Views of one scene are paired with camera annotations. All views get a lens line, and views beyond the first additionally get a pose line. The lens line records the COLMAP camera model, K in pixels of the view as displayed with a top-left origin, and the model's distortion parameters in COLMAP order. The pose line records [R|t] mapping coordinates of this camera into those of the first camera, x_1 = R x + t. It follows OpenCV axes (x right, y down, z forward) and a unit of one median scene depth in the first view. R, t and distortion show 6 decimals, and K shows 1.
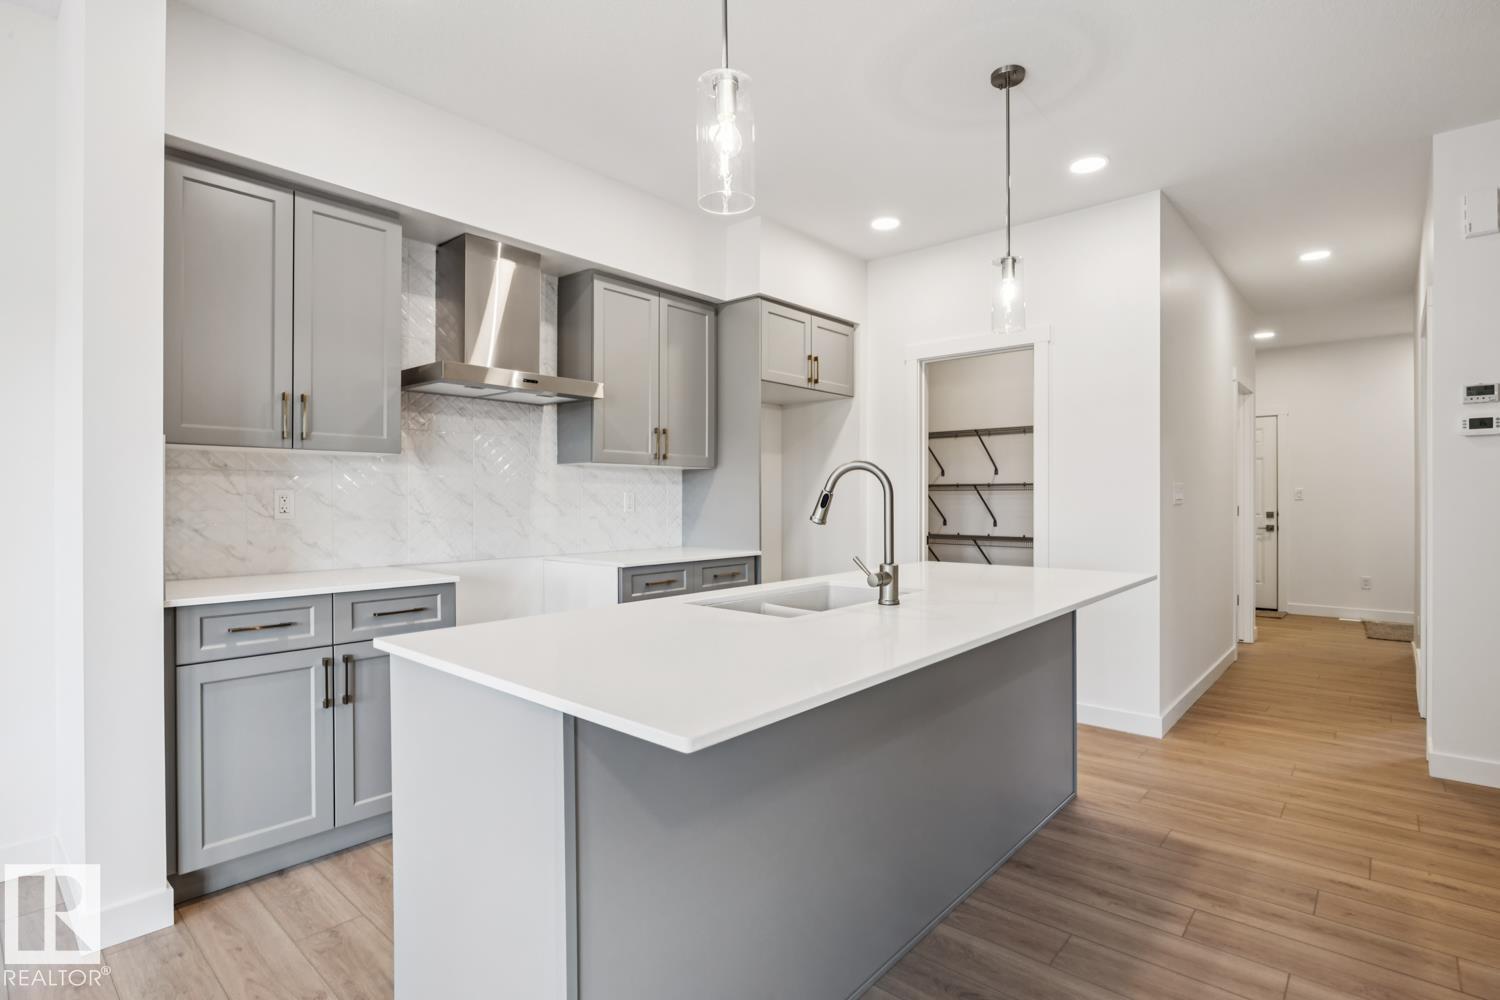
lens RADIAL K [[748.5, 0, 757.2], [0, 748.5, 498.2], [0, 0, 1]] dist [0.016632, 0.000161]
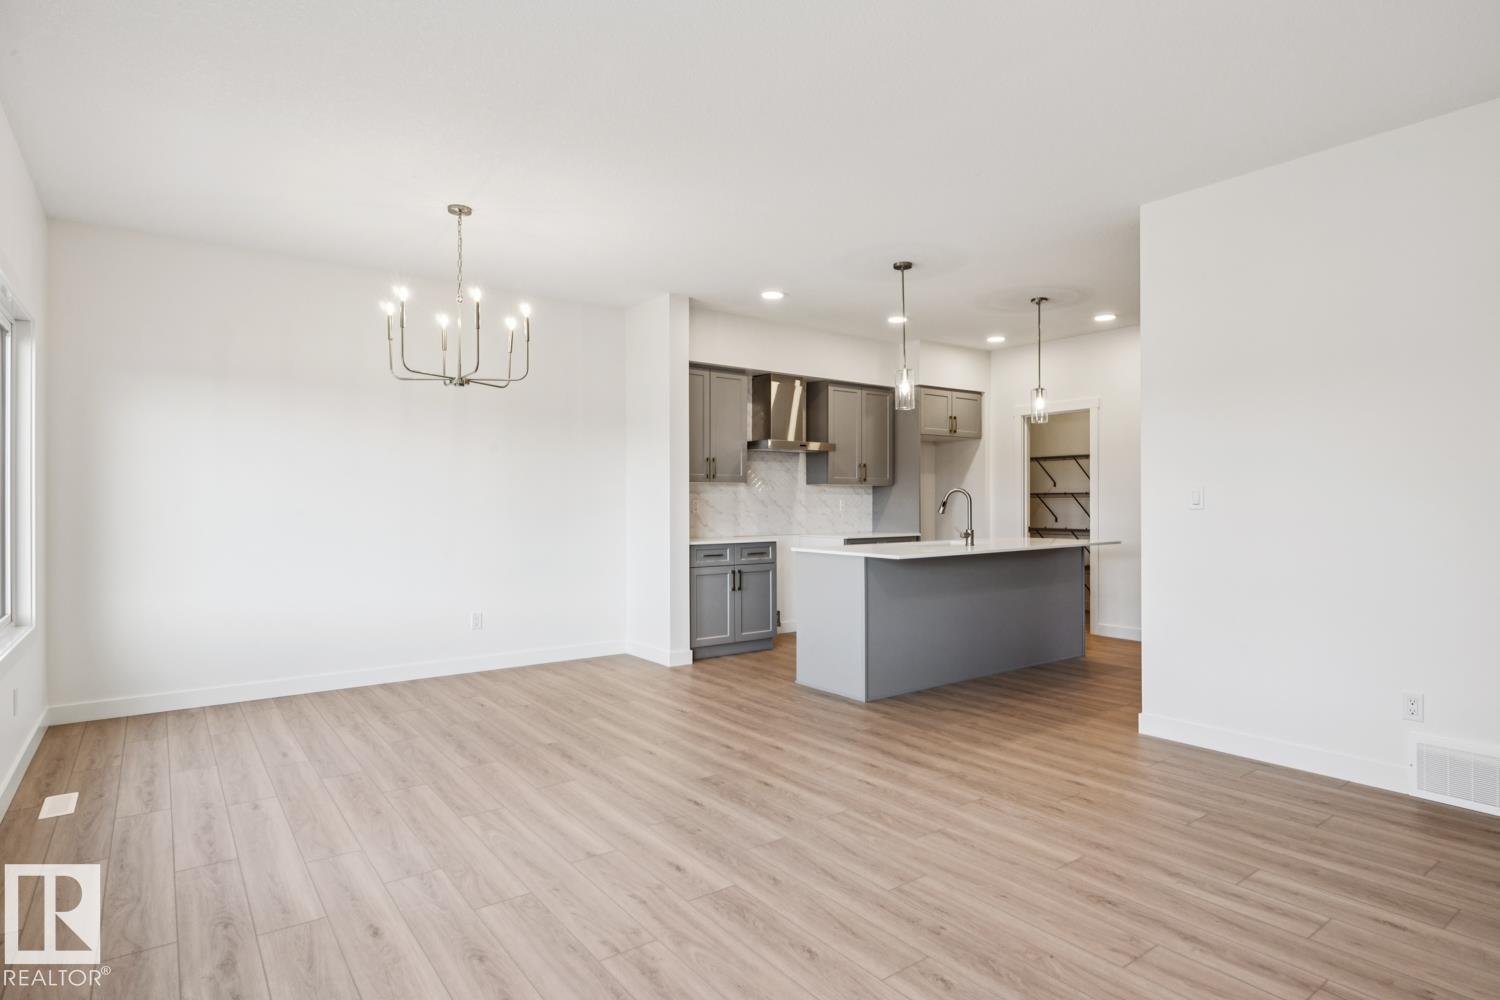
lens RADIAL K [[794.7, 0, 739.7], [0, 794.7, 505.0], [0, 0, 1]] dist [-0.034025, -0.001887]
pose [[0.974250, -0.001172, -0.225467, 0.017517], [0.001893, 0.999994, 0.002981, -0.002570], [0.225463, -0.003331, 0.974246, -1.348415]]
